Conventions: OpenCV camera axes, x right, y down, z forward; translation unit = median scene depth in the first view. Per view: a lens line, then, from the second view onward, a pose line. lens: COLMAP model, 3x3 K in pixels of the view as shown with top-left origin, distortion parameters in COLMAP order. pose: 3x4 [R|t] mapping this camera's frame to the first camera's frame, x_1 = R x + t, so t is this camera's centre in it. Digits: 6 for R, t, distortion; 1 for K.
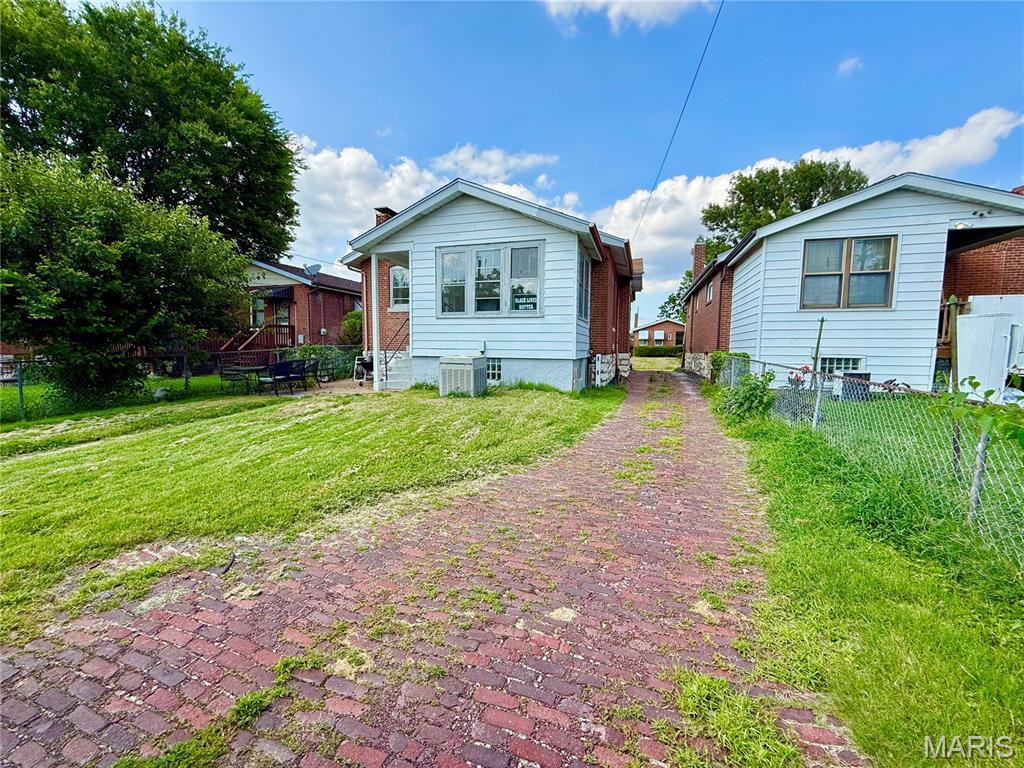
lens RADIAL K [[410.1, 0, 510.9], [0, 410.1, 386.4], [0, 0, 1]] dist [0.000217, -0.001107]
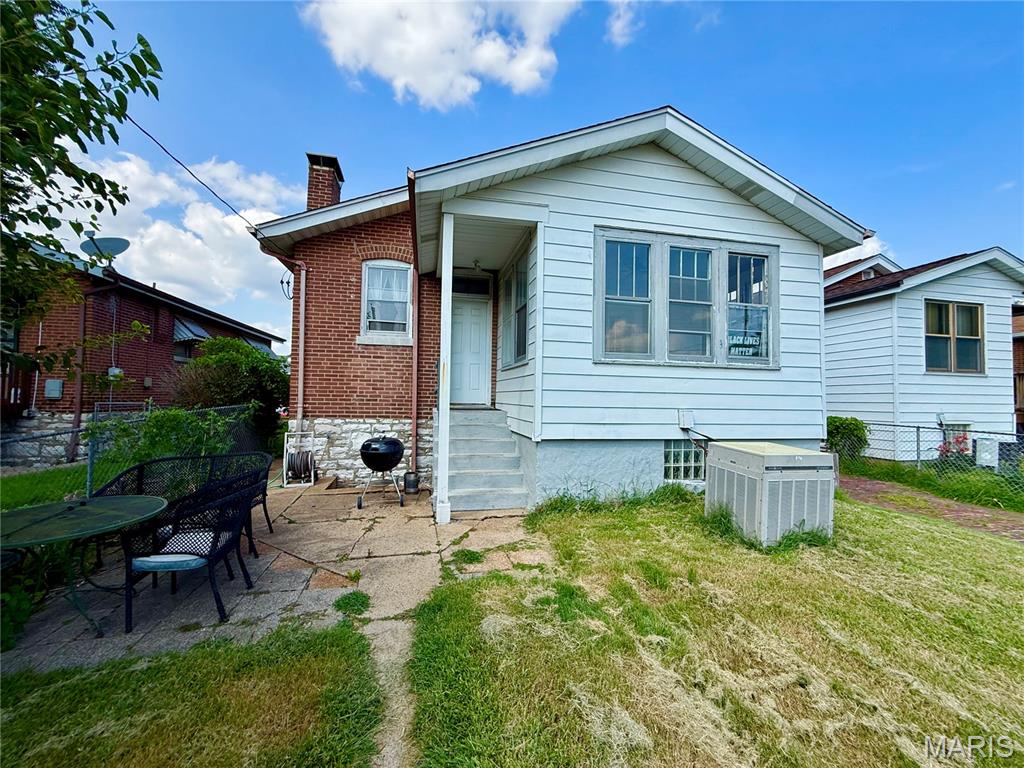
lens RADIAL K [[410.1, 0, 513.1], [0, 410.1, 384.8], [0, 0, 1]] dist [0.000217, -0.001107]
pose [[0.869642, 0.018692, 0.493329, -0.527919], [0.038390, 0.993697, -0.105325, -0.093937], [-0.492188, 0.110534, 0.863443, 0.640752]]
